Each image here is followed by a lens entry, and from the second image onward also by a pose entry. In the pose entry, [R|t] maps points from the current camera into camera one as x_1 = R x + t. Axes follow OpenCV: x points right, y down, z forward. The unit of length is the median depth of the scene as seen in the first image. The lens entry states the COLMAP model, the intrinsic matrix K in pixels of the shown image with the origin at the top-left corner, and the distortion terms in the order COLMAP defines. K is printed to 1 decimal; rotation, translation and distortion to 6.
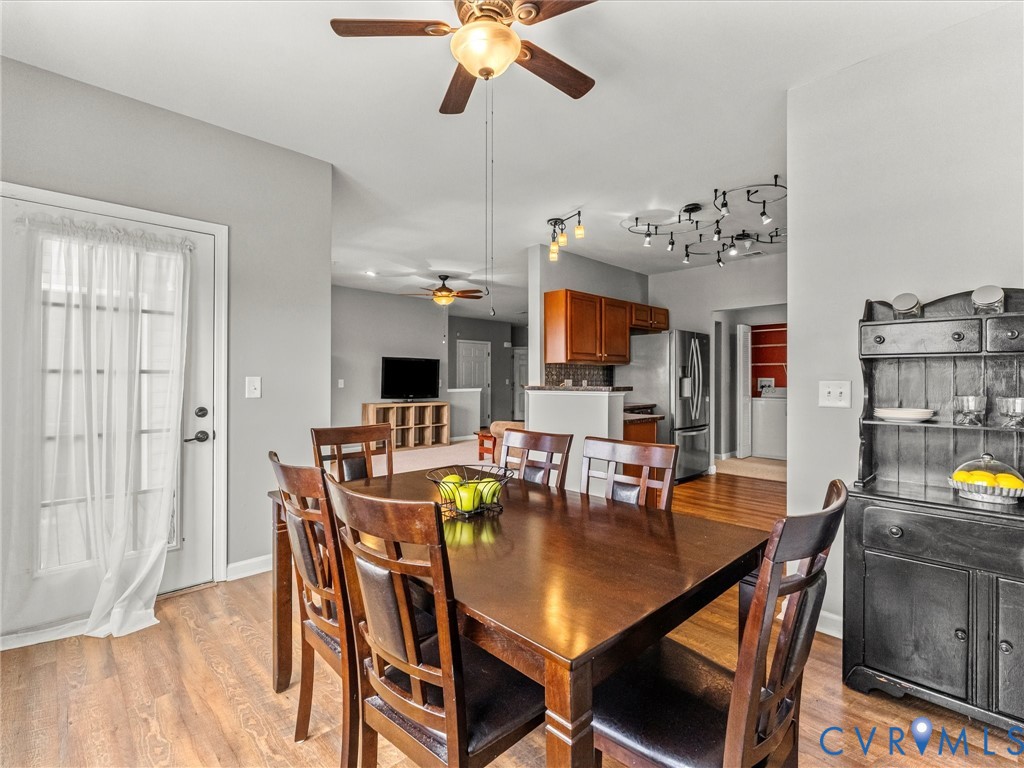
lens RADIAL K [[467.6, 0, 516.1], [0, 467.6, 379.4], [0, 0, 1]] dist [0.002871, 0.000104]
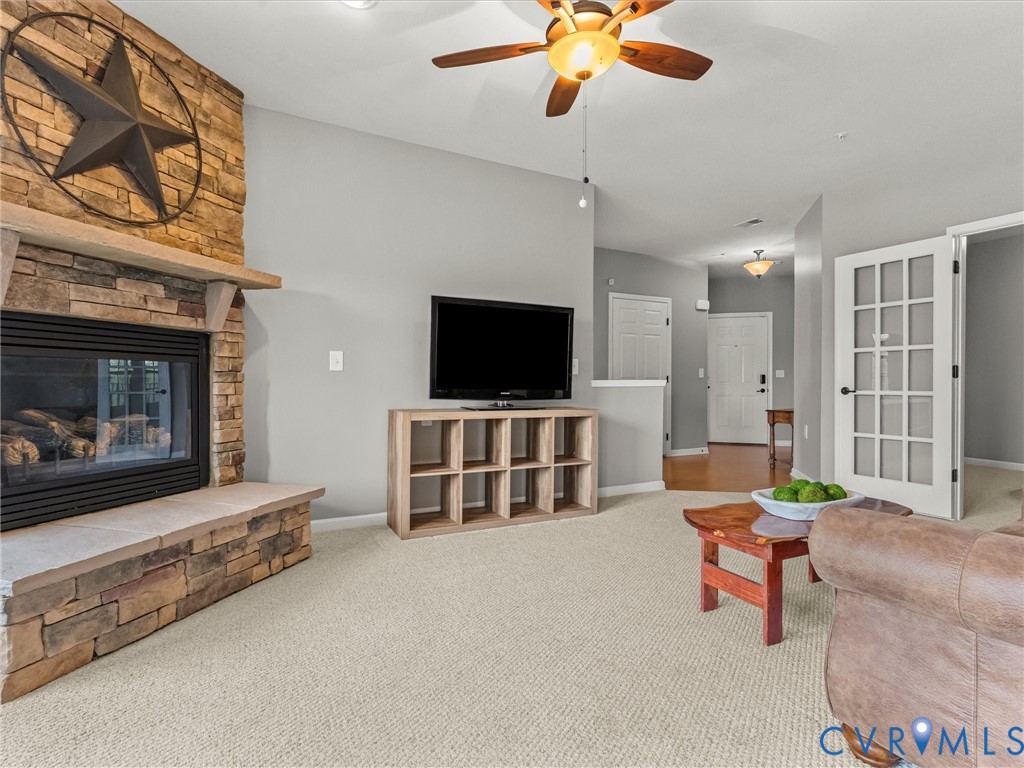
lens RADIAL K [[512.0, 0, 516.5], [0, 512.0, 384.3], [0, 0, 1]] dist [0.001241, -0.001966]
pose [[0.960298, 0.005028, -0.278930, -0.086568], [-0.003689, 0.999979, 0.005325, 0.024472], [0.278951, -0.004085, 0.960297, 0.555558]]
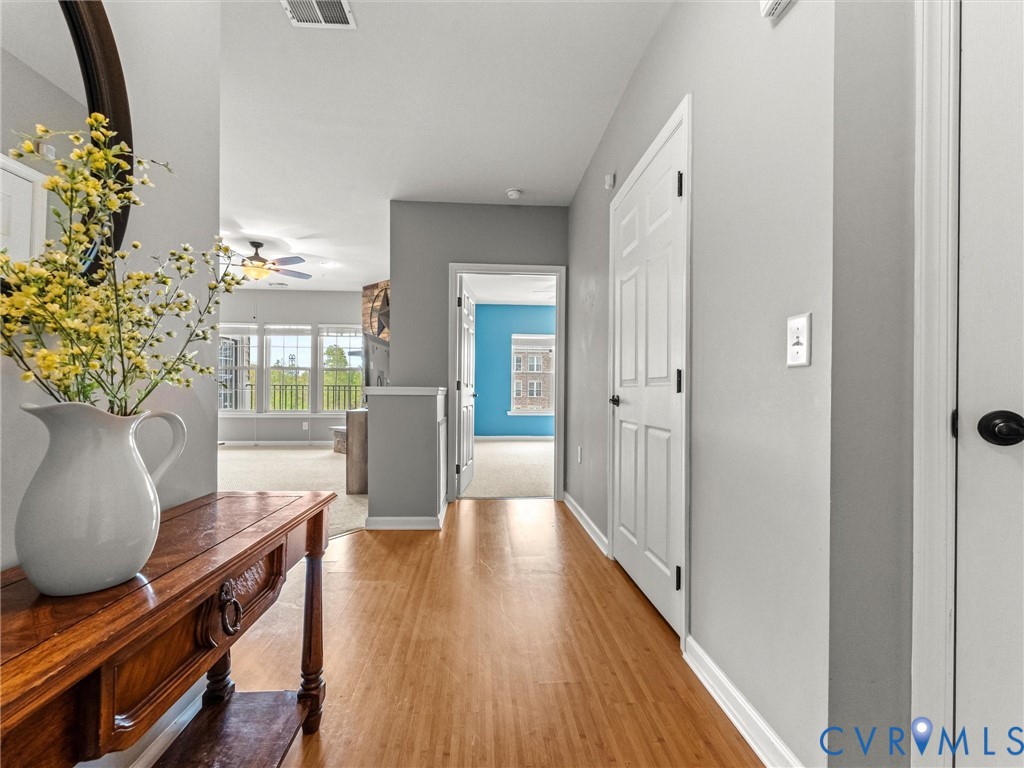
lens RADIAL K [[467.6, 0, 512.2], [0, 467.6, 386.8], [0, 0, 1]] dist [0.002871, 0.000104]
pose [[-0.651218, -0.005357, -0.758872, 0.136408], [-0.002084, 0.999984, -0.005270, 0.024021], [0.758888, -0.001850, -0.651218, 1.517986]]
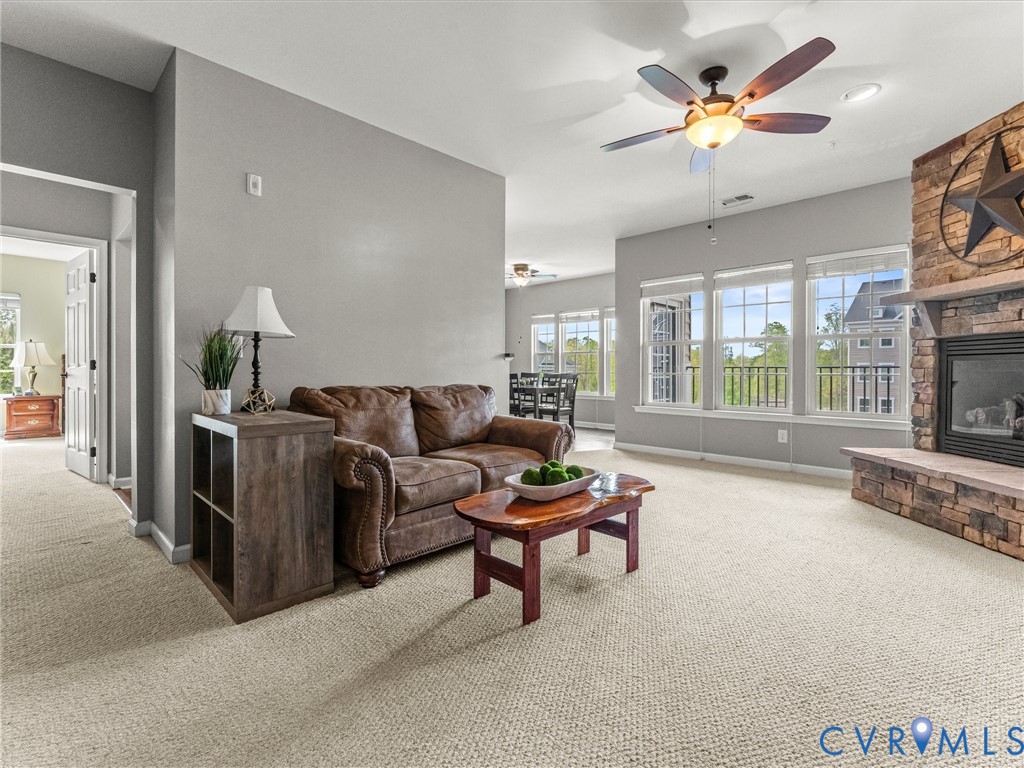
lens RADIAL K [[491.7, 0, 505.0], [0, 491.7, 371.2], [0, 0, 1]] dist [-0.004379, 0.000651]
pose [[-0.999998, -0.001786, -0.000947, 0.014256], [-0.001785, 0.999997, -0.001497, 0.023653], [0.000949, -0.001495, -0.999998, 1.151259]]
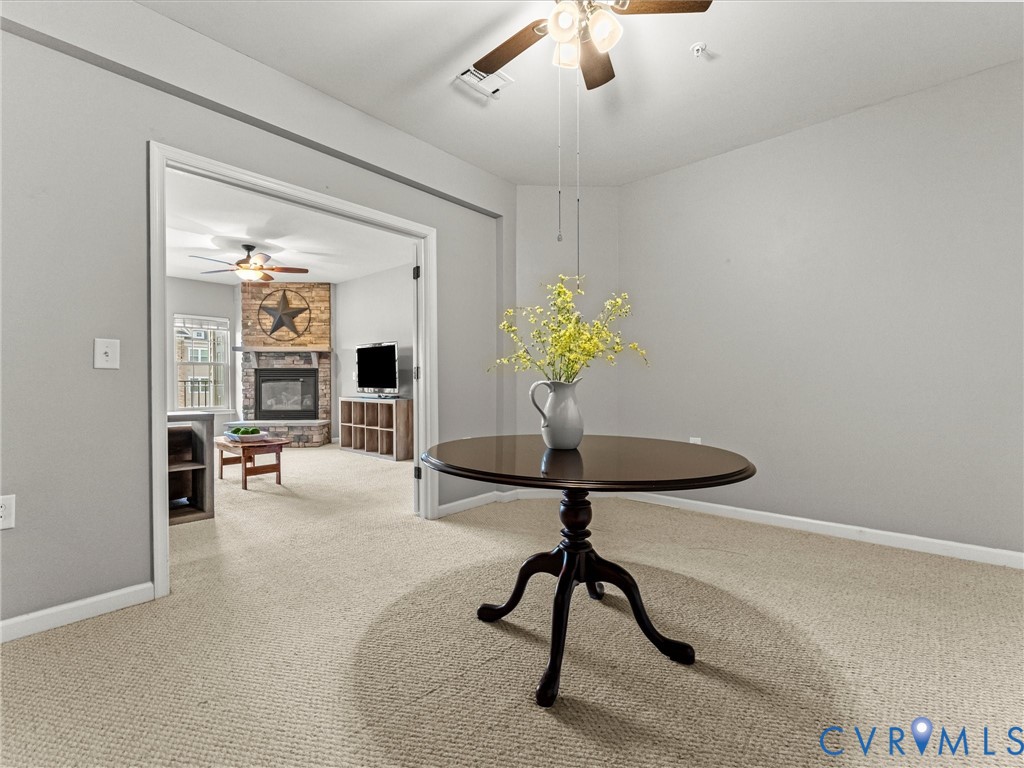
lens RADIAL K [[467.6, 0, 511.2], [0, 467.6, 388.7], [0, 0, 1]] dist [0.002871, 0.000104]
pose [[0.055305, 0.012693, -0.998389, 0.587684], [0.005593, 0.999900, 0.013022, 0.023391], [0.998454, -0.006304, 0.055228, 1.165507]]
